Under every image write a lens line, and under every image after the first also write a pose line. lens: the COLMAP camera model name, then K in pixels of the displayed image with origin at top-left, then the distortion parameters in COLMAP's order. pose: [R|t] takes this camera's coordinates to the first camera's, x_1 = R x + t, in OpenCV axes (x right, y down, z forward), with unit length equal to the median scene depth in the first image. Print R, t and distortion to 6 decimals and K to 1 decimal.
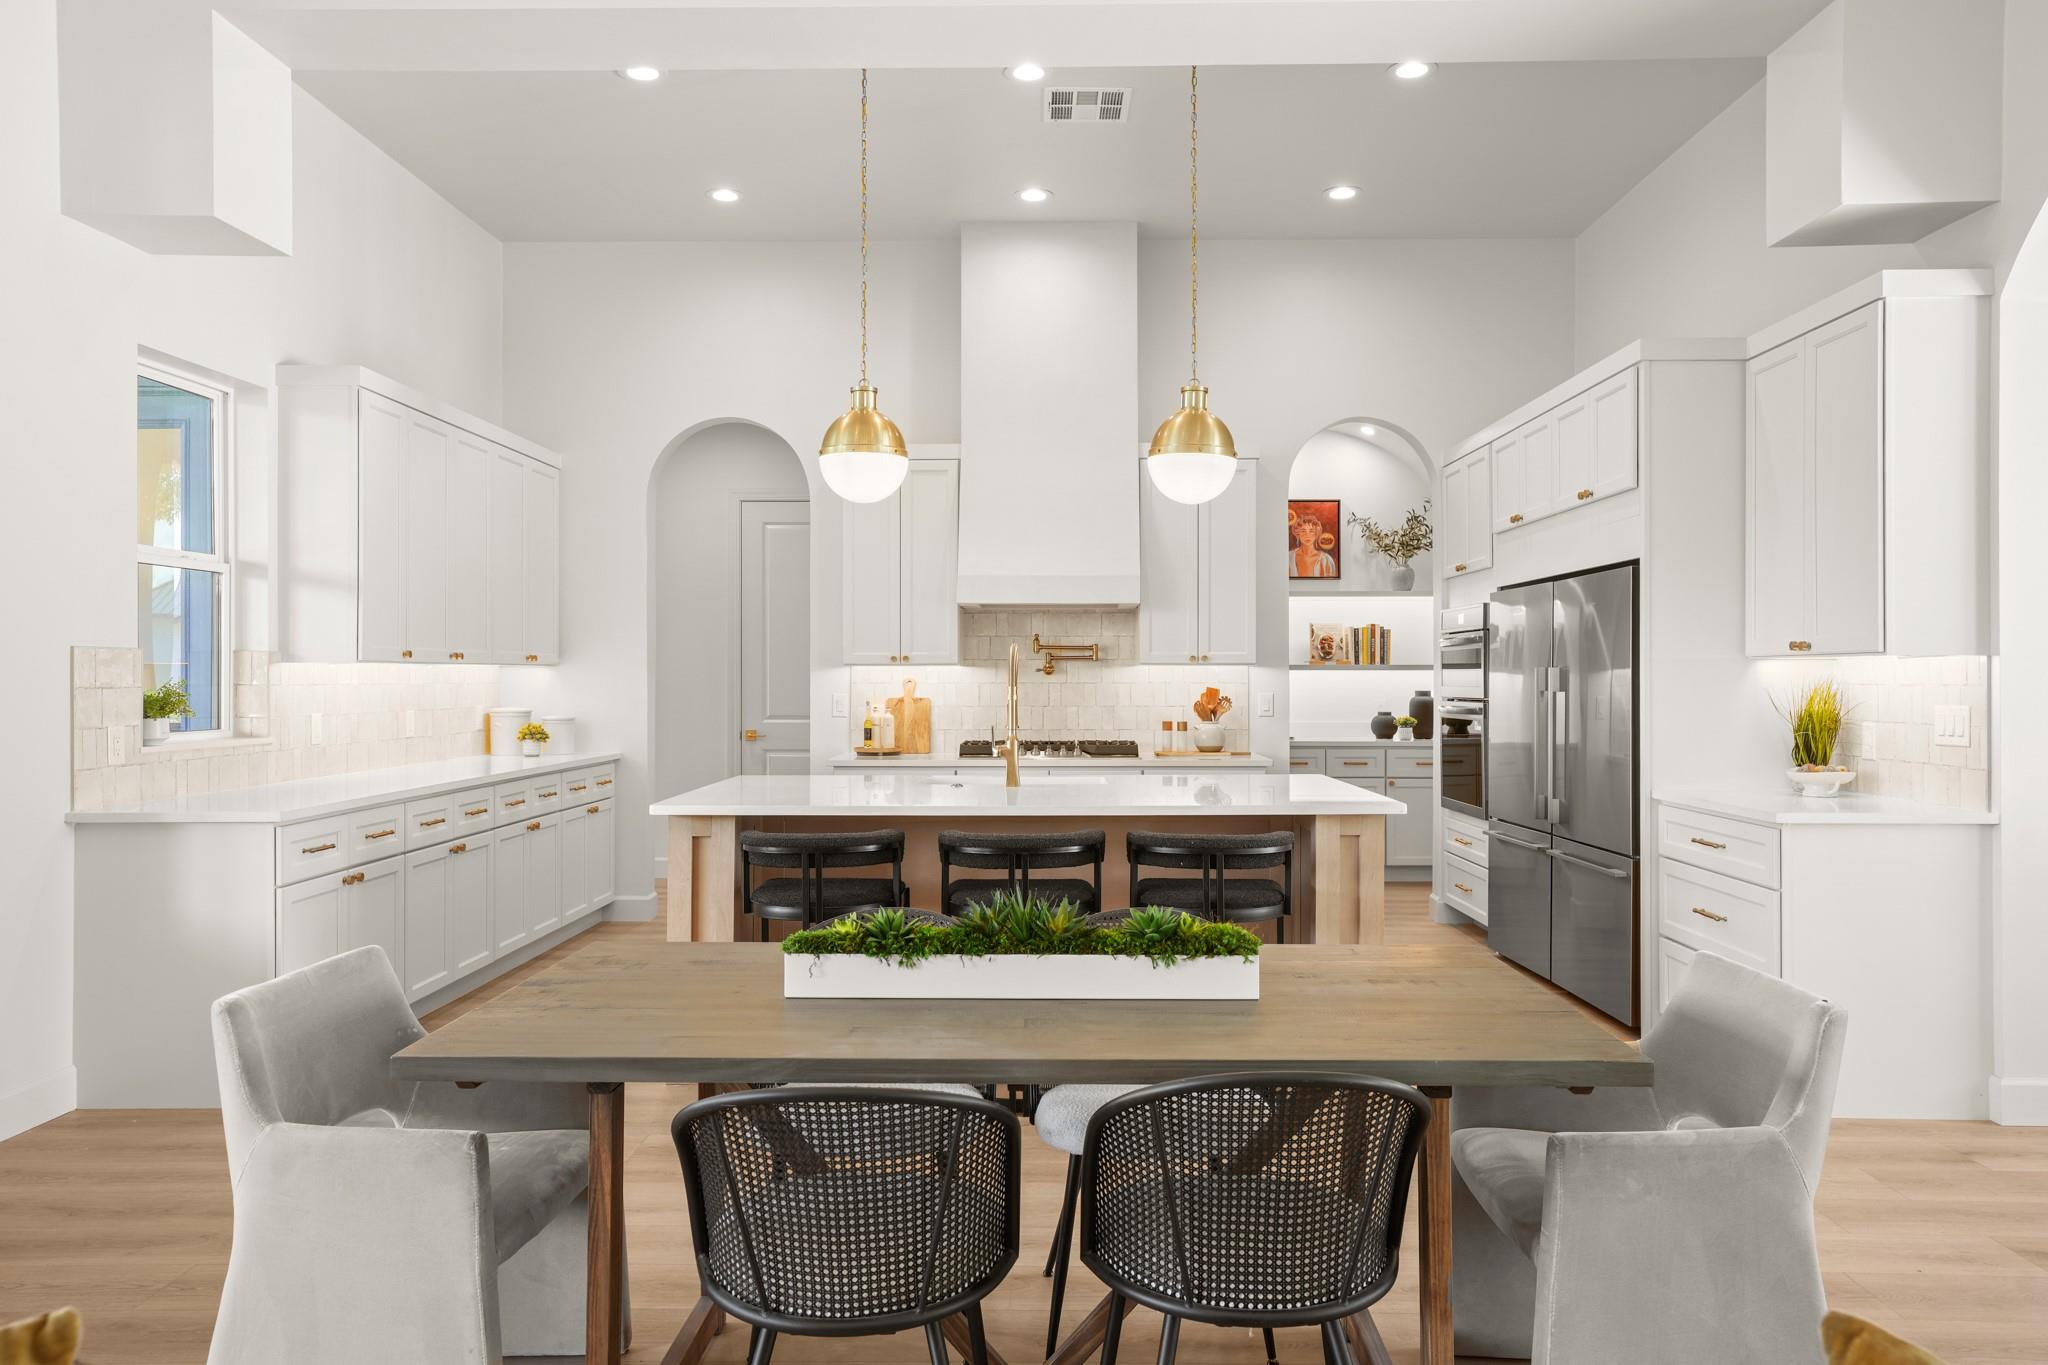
lens RADIAL K [[1452.8, 0, 1031.8], [0, 1452.8, 665.5], [0, 0, 1]] dist [-0.014527, 0.044435]
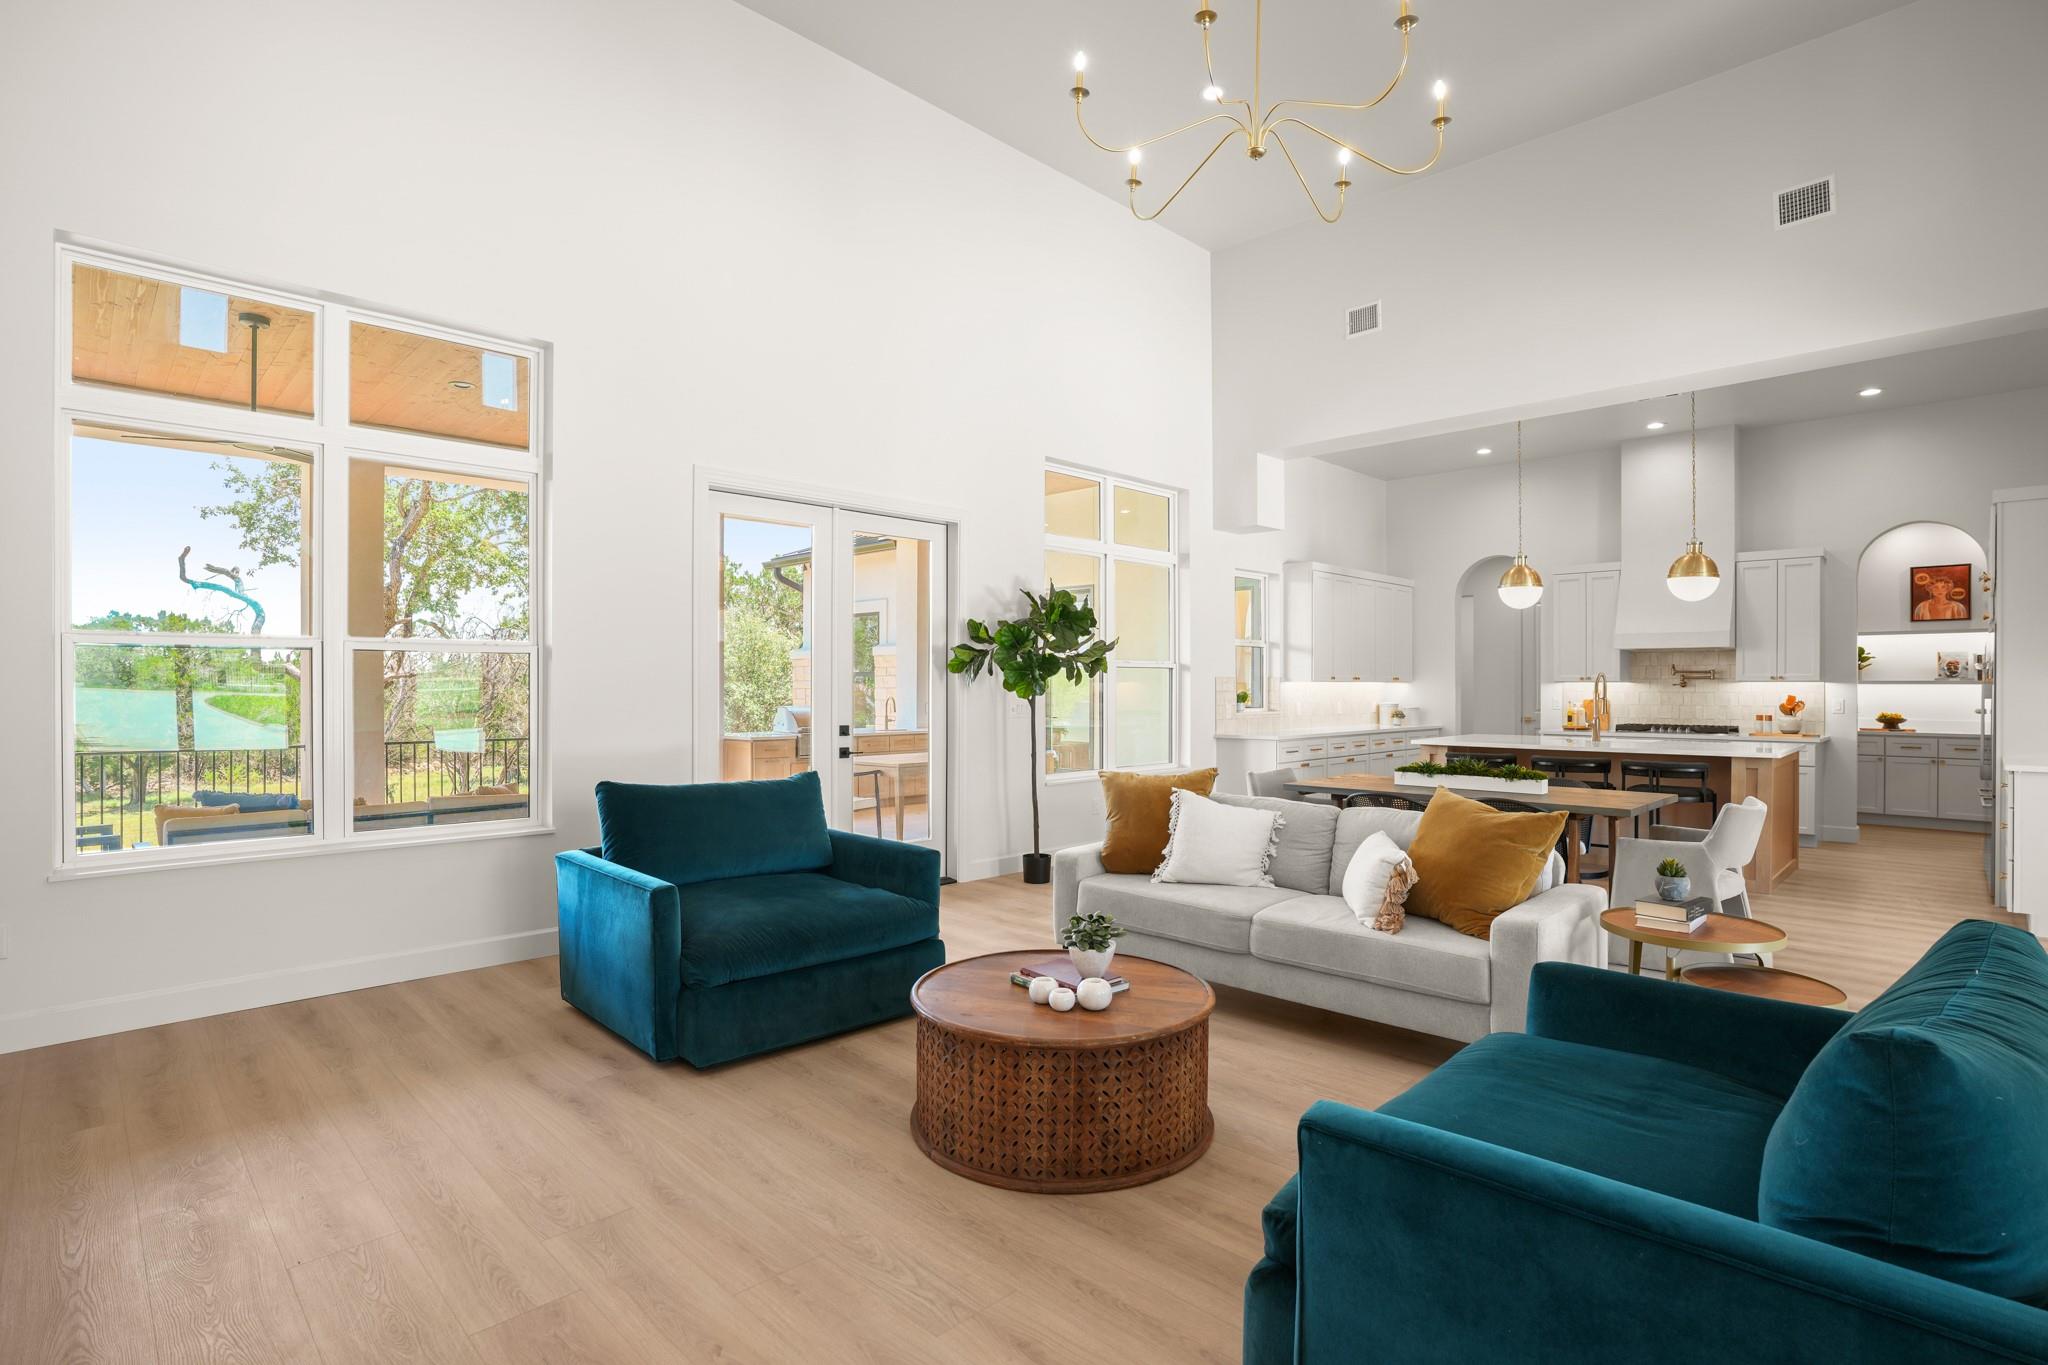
lens RADIAL K [[997.5, 0, 1036.6], [0, 997.5, 686.4], [0, 0, 1]] dist [-0.055427, 0.027411]
pose [[0.725070, 0.002003, -0.688672, 0.270636], [0.003288, 0.999974, 0.006370, -0.005053], [0.688667, -0.006883, 0.725045, -0.412579]]
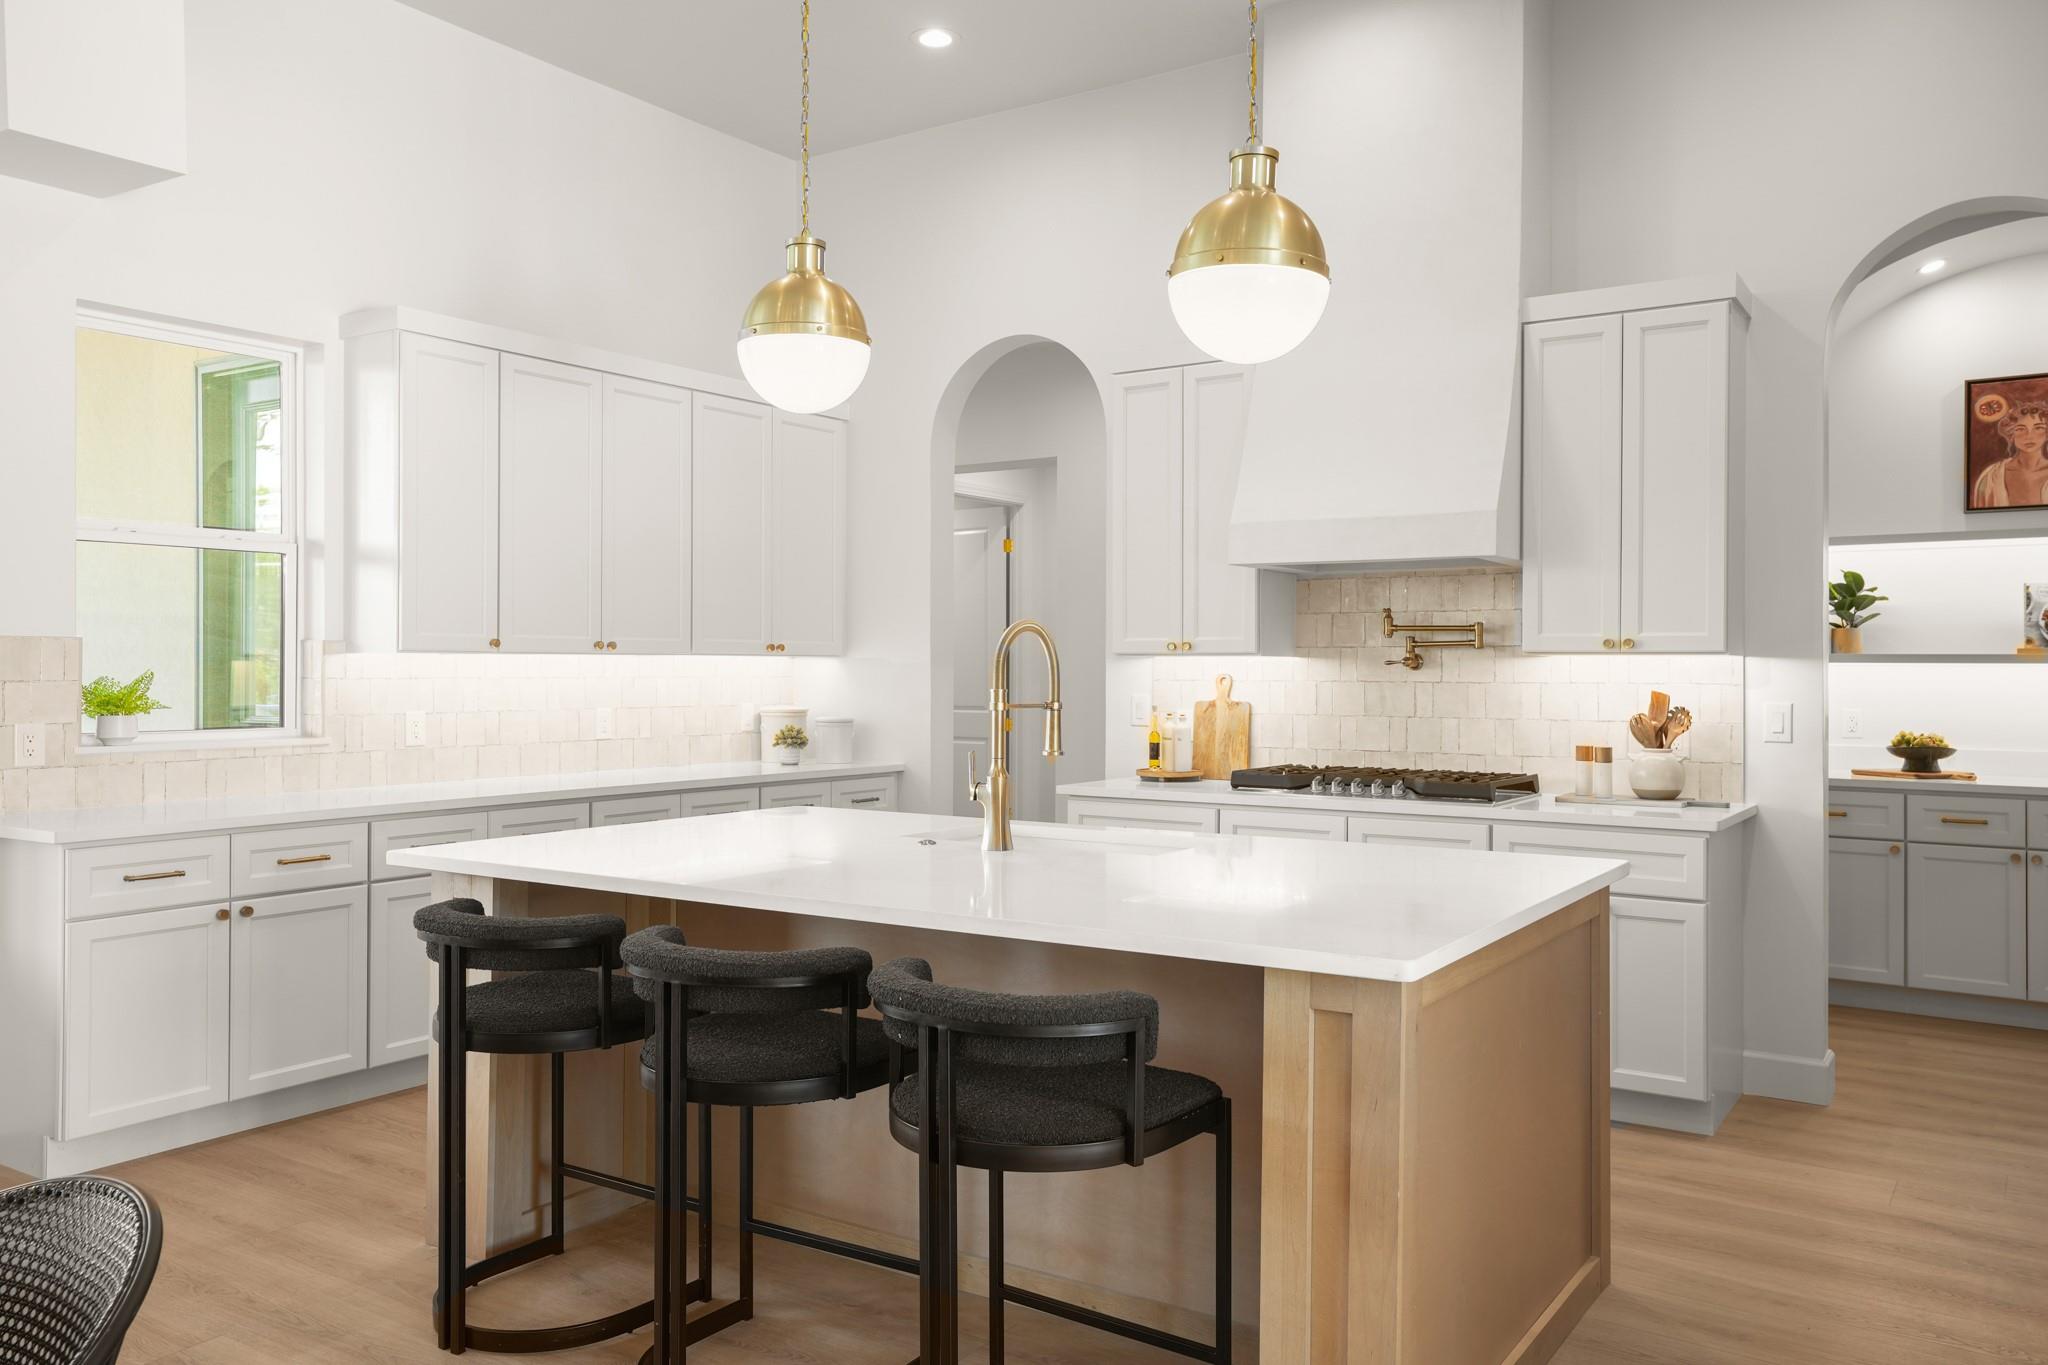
lens RADIAL K [[1543.1, 0, 1027.8], [0, 1543.1, 665.3], [0, 0, 1]] dist [0.003154, 0.042965]
pose [[0.838864, 0.001822, -0.544338, 0.257410], [0.000710, 0.999990, 0.004441, 0.001128], [0.544341, -0.004112, 0.838854, 0.328136]]
